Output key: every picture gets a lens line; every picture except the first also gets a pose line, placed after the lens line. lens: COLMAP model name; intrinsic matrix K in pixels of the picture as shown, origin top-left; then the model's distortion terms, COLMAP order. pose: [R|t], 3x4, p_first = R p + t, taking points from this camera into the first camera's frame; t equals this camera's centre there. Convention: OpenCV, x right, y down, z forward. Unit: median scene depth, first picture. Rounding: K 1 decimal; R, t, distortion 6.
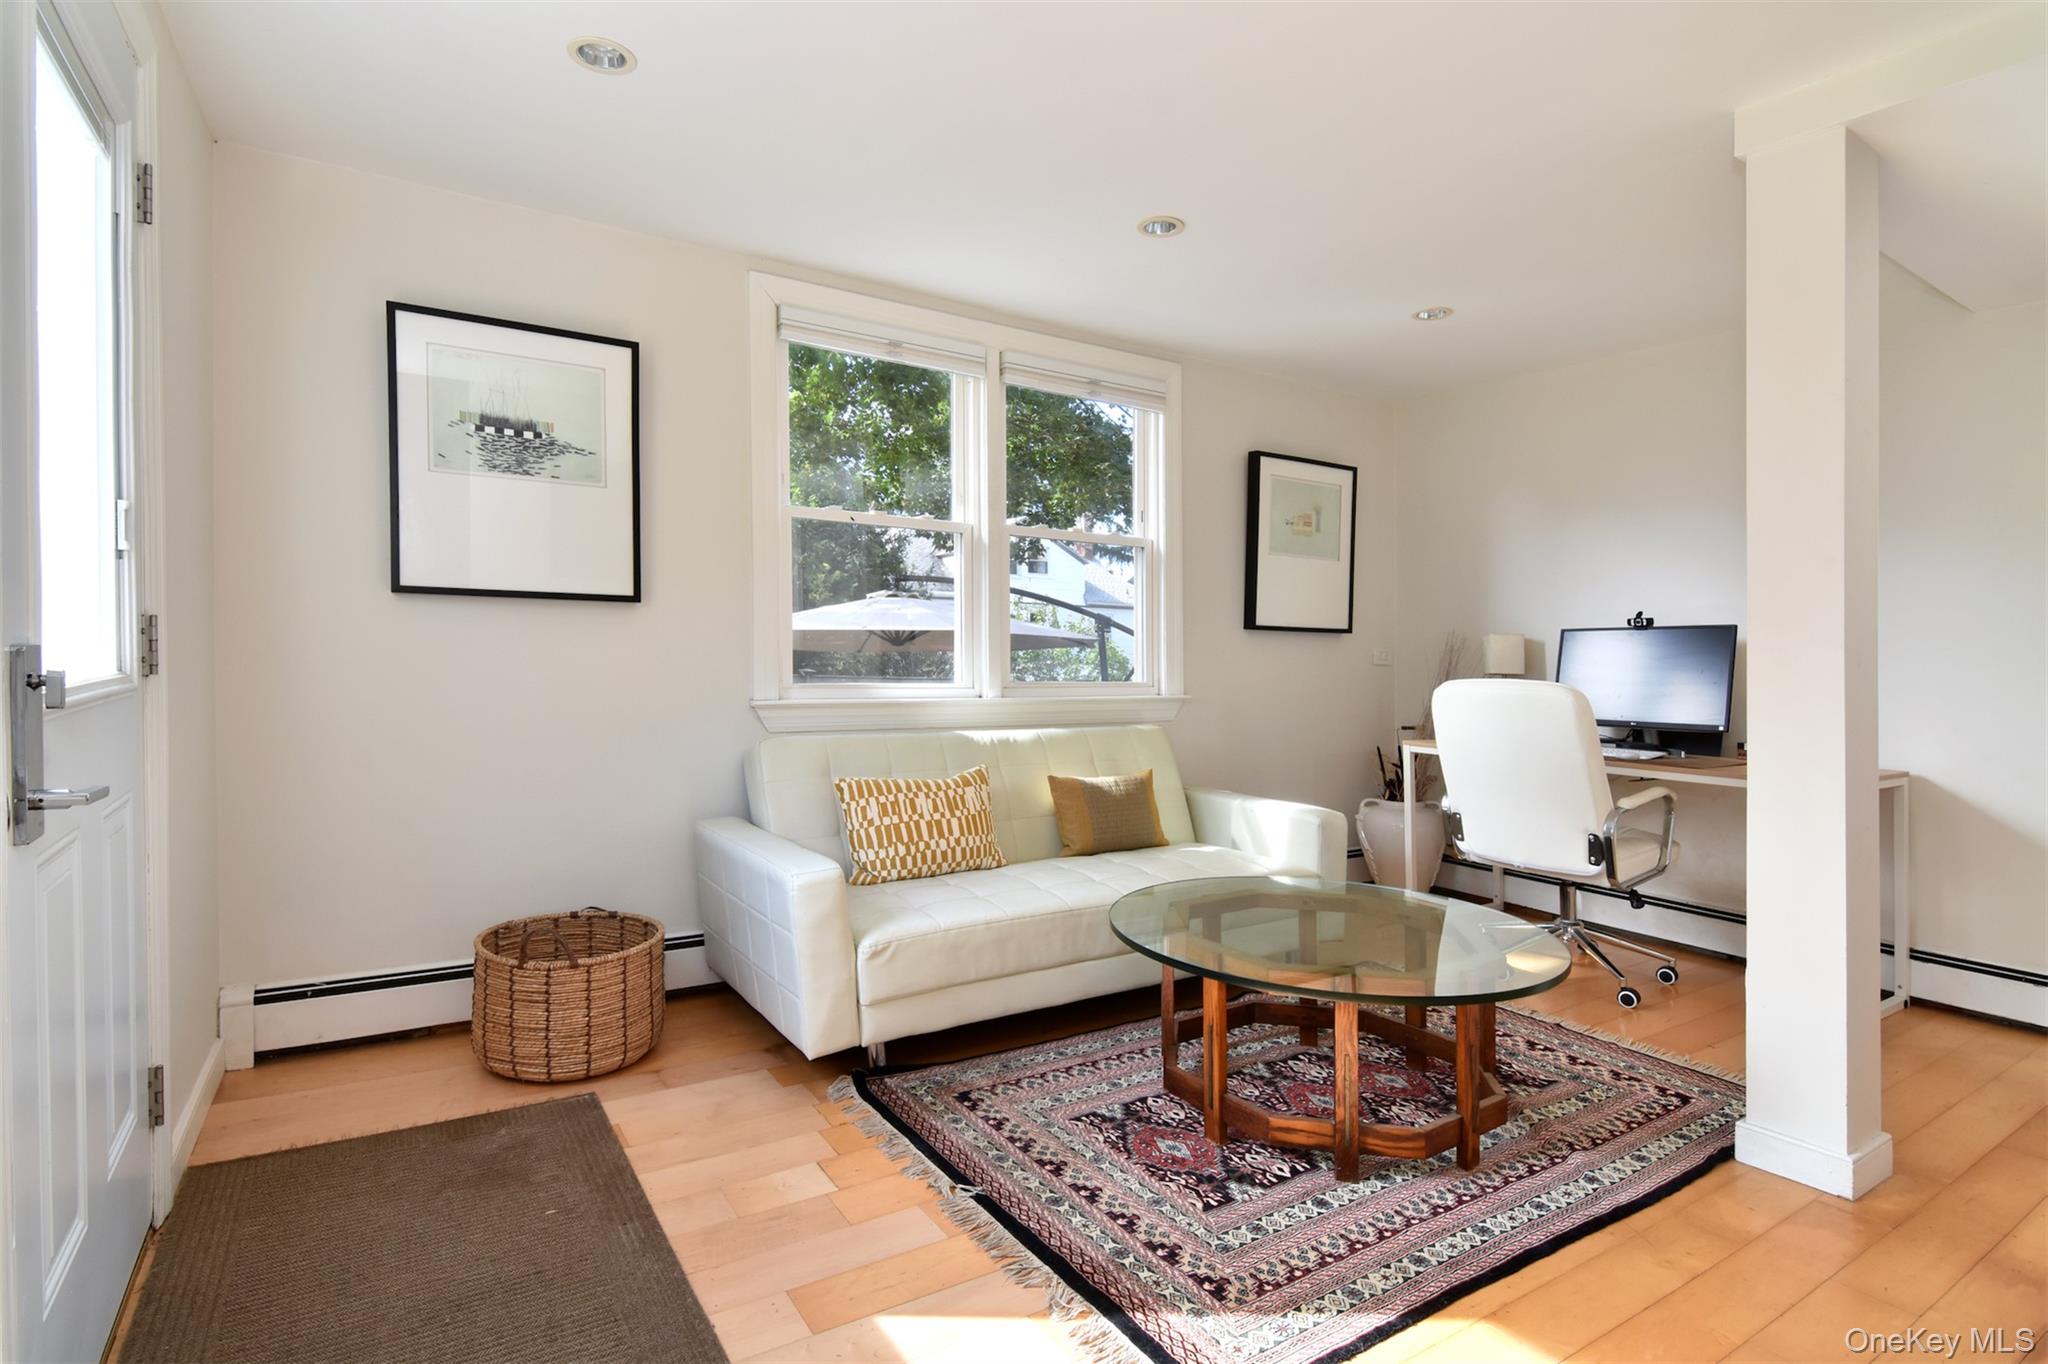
lens RADIAL K [[1016.6, 0, 1014.4], [0, 1016.6, 675.8], [0, 0, 1]] dist [-0.014236, -0.003222]
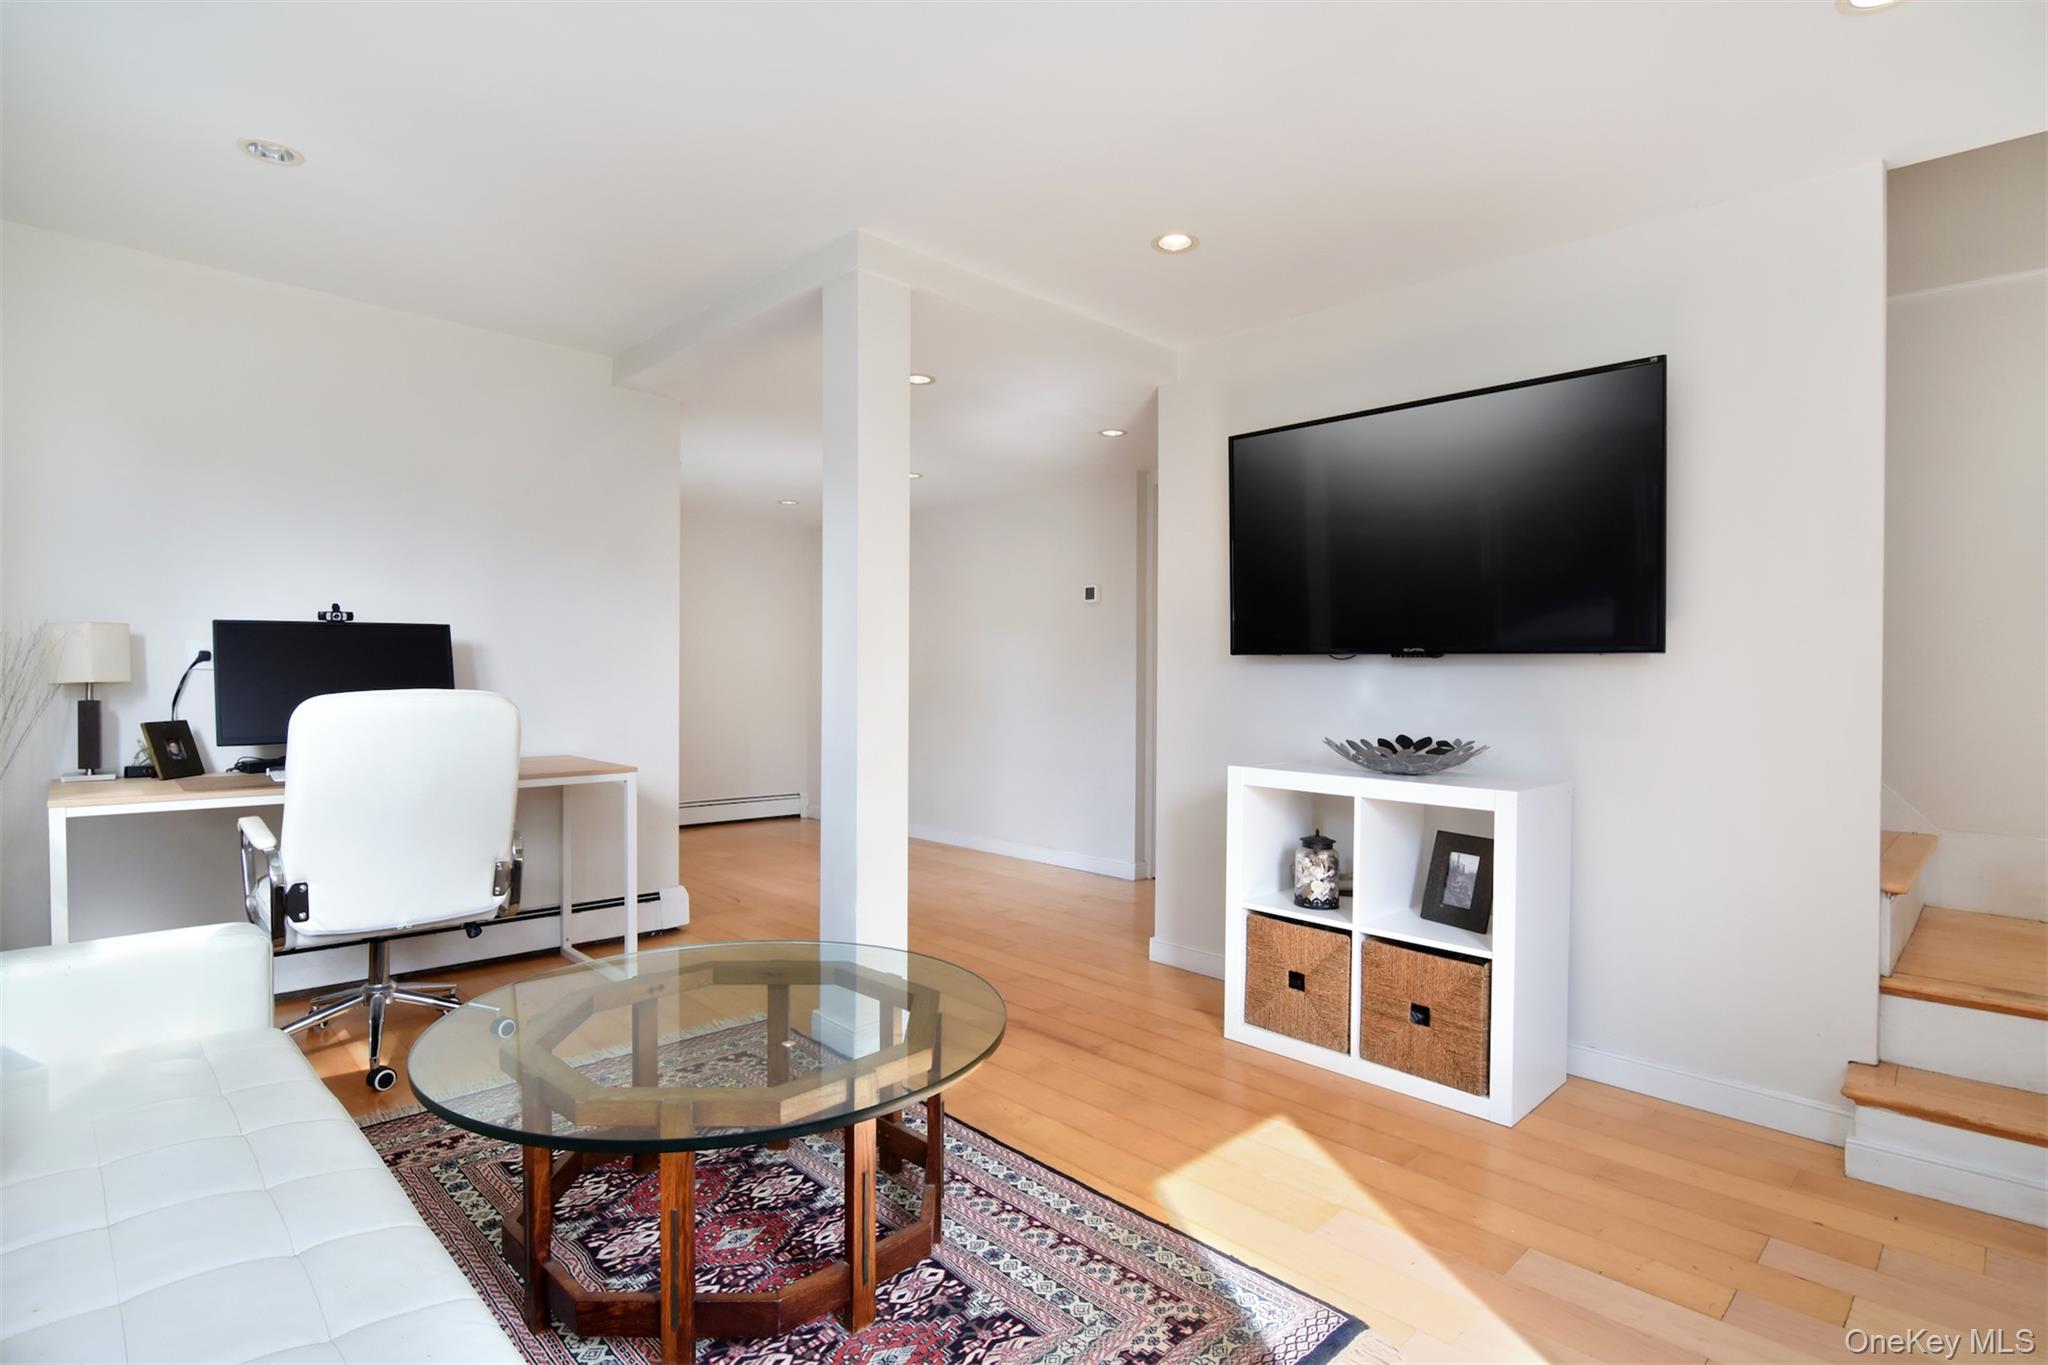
lens RADIAL K [[1016.6, 0, 1017.3], [0, 1016.6, 672.5], [0, 0, 1]] dist [-0.014236, -0.003222]
pose [[-0.208443, -0.019958, 0.977831, -0.461493], [0.006402, 0.999743, 0.021770, -0.030138], [-0.978013, 0.010798, -0.208262, 0.884859]]
